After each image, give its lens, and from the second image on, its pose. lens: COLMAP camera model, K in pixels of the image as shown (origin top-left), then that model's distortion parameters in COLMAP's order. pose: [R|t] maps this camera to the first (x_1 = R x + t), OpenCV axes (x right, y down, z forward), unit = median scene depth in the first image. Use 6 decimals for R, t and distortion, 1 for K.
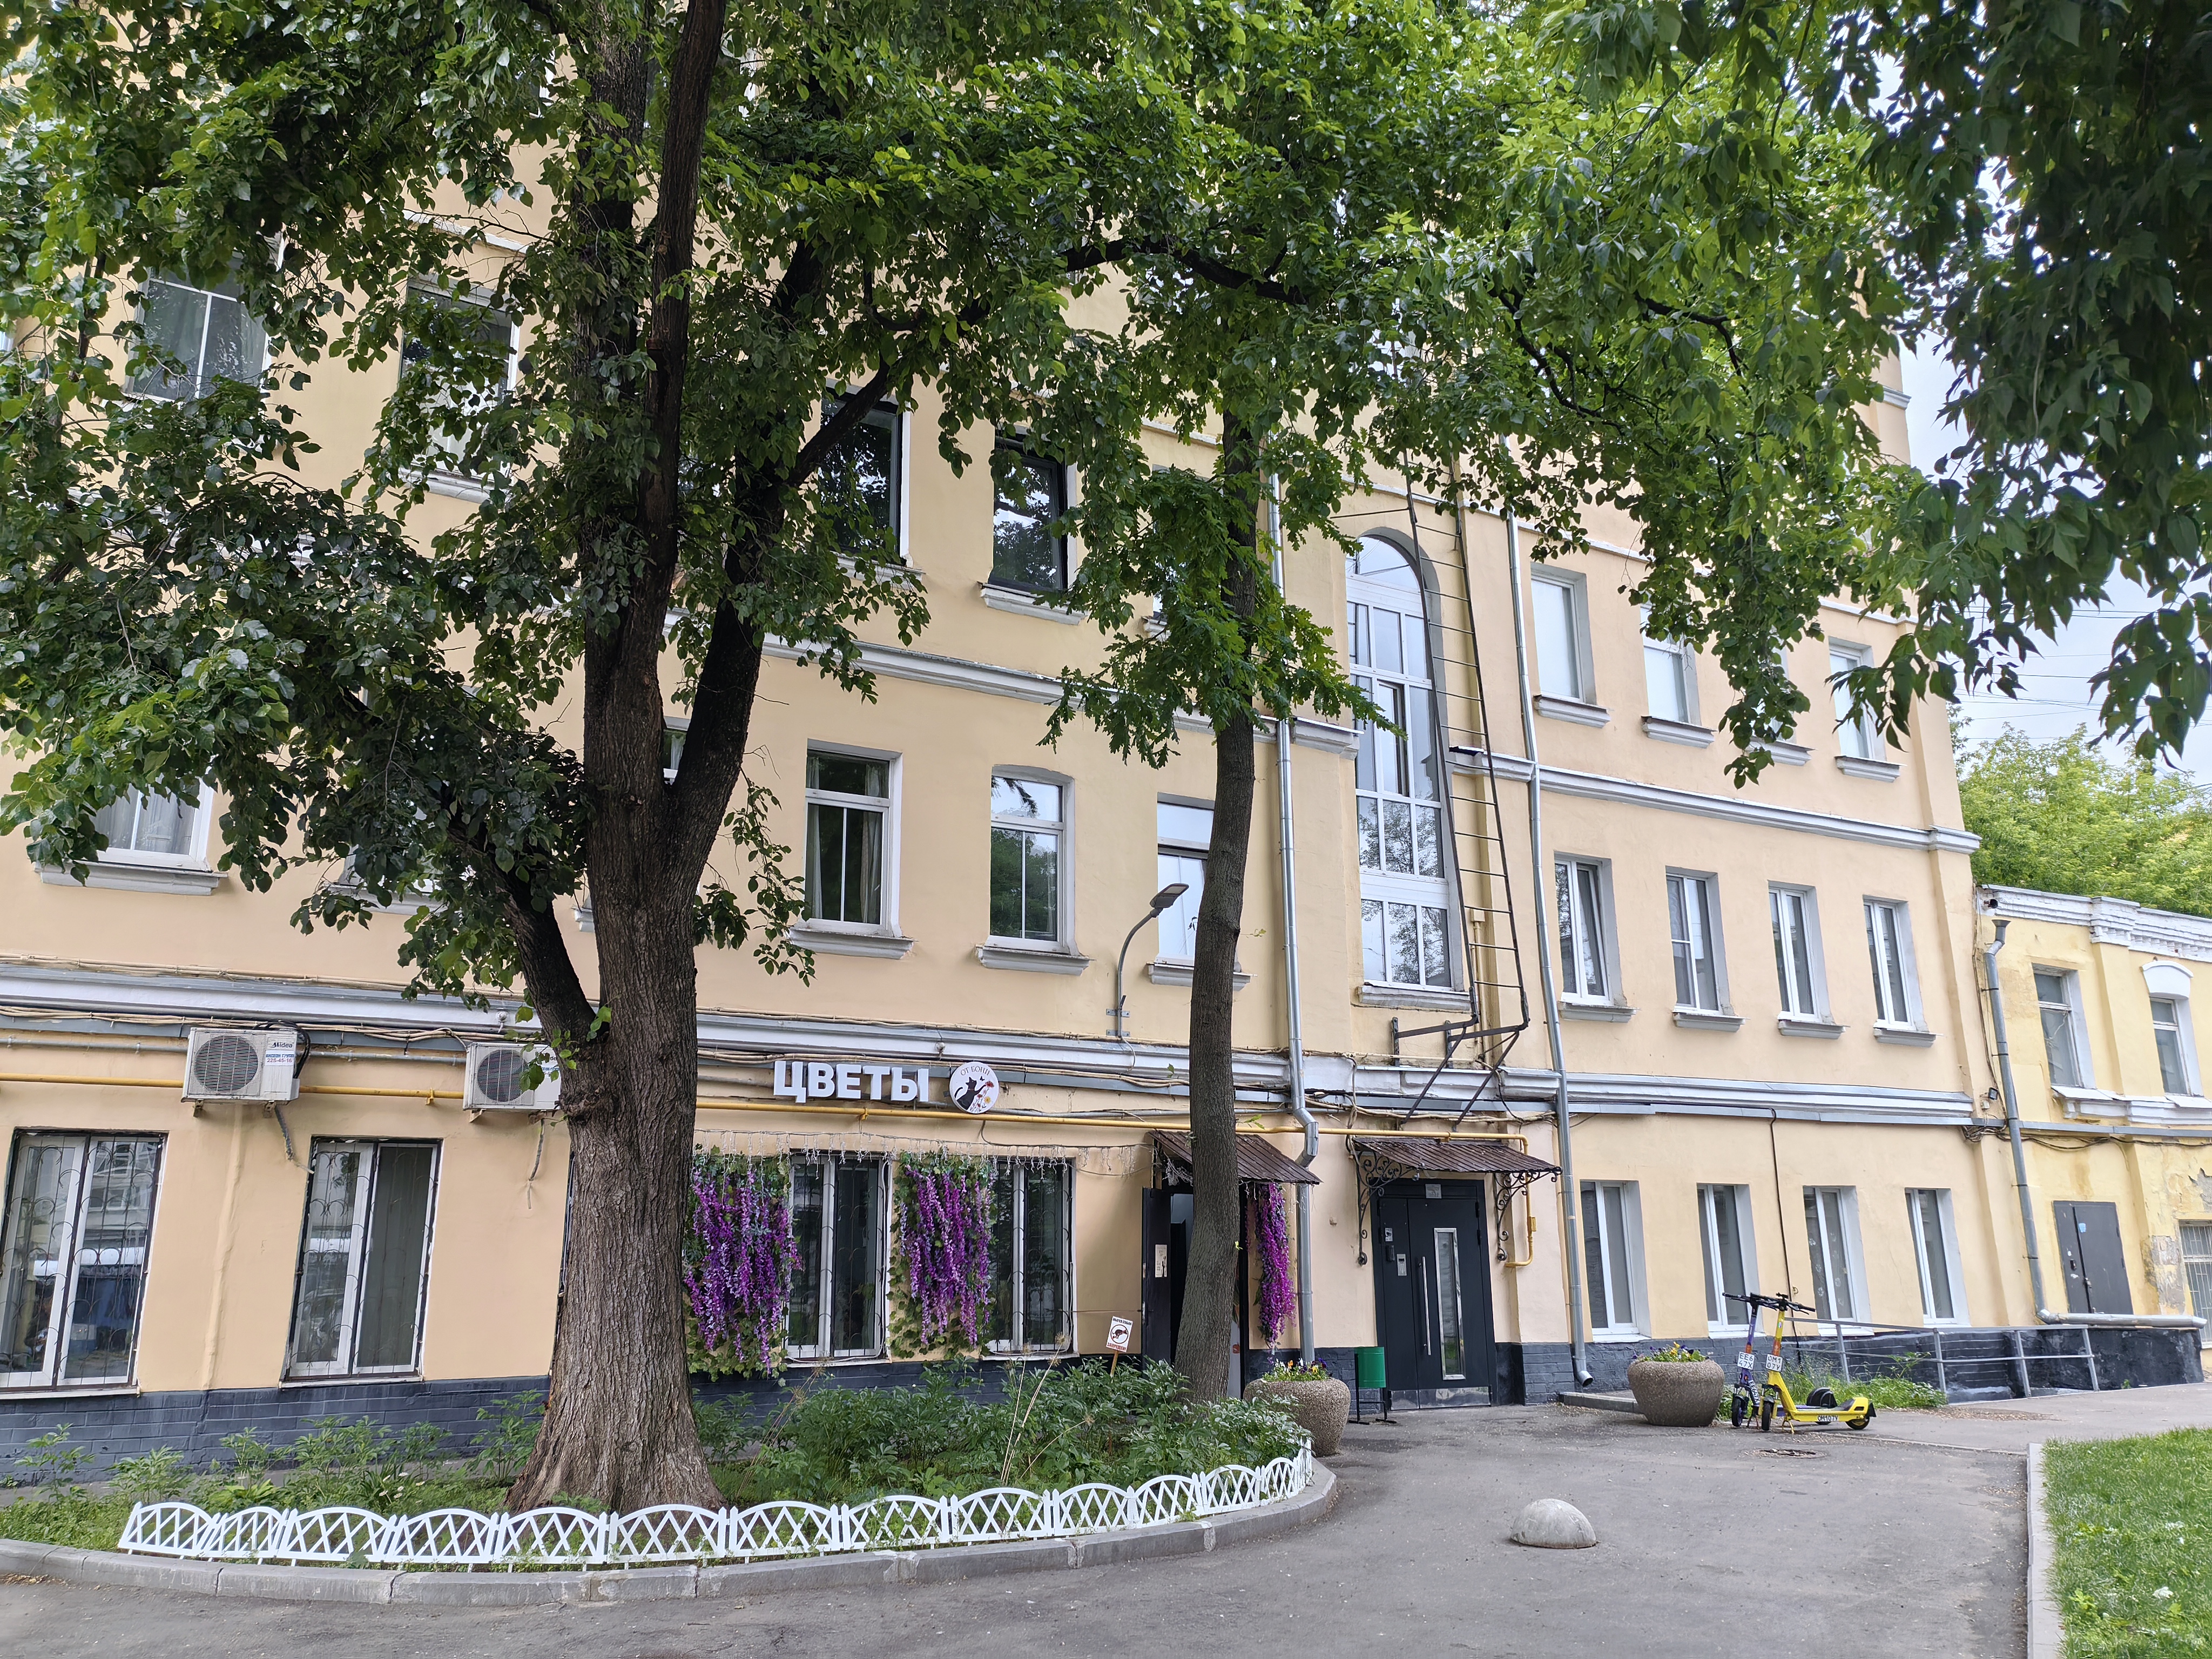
lens RADIAL K [[1750.8, 0, 1091.5], [0, 1750.8, 814.2], [0, 0, 1]] dist [0.034555, 0.028792]
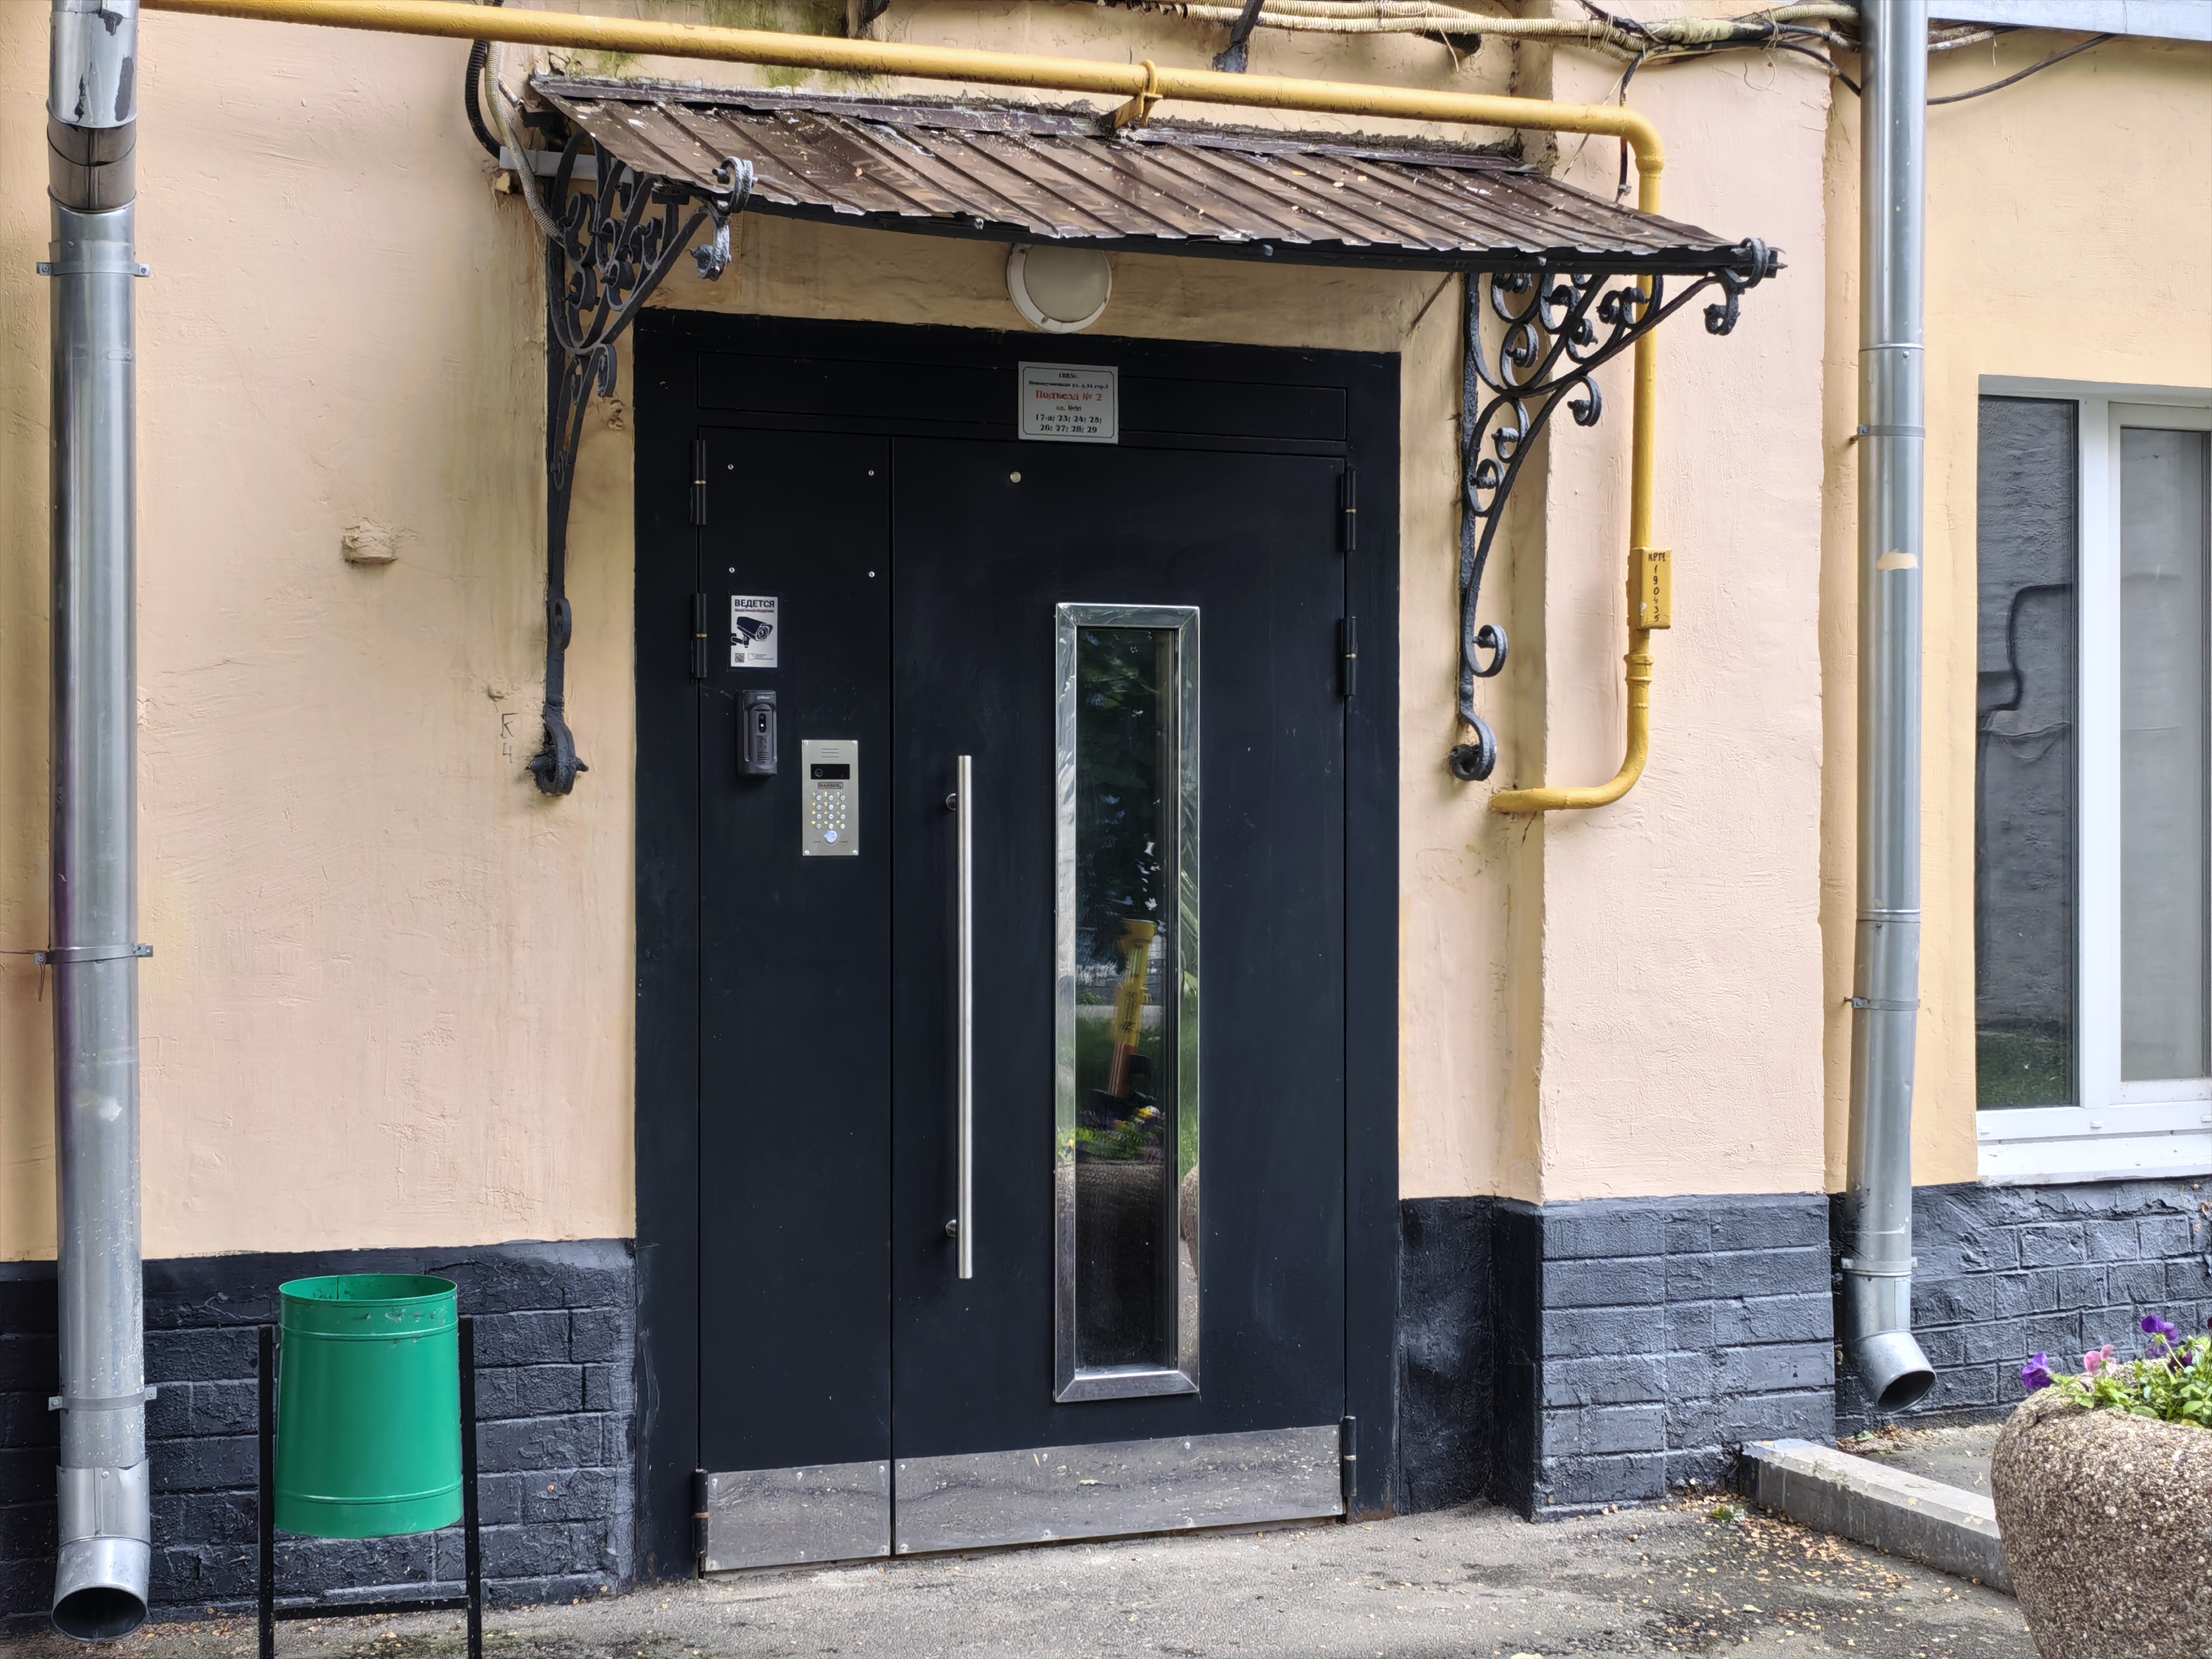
lens RADIAL K [[3545.1, 0, 1123.0], [0, 3545.1, 830.2], [0, 0, 1]] dist [0.001252, 0.000000]
pose [[0.994325, 0.011760, -0.105729, 0.224739], [0.016287, 0.965325, 0.260541, 0.152823], [0.105126, -0.260785, 0.959656, 0.603708]]
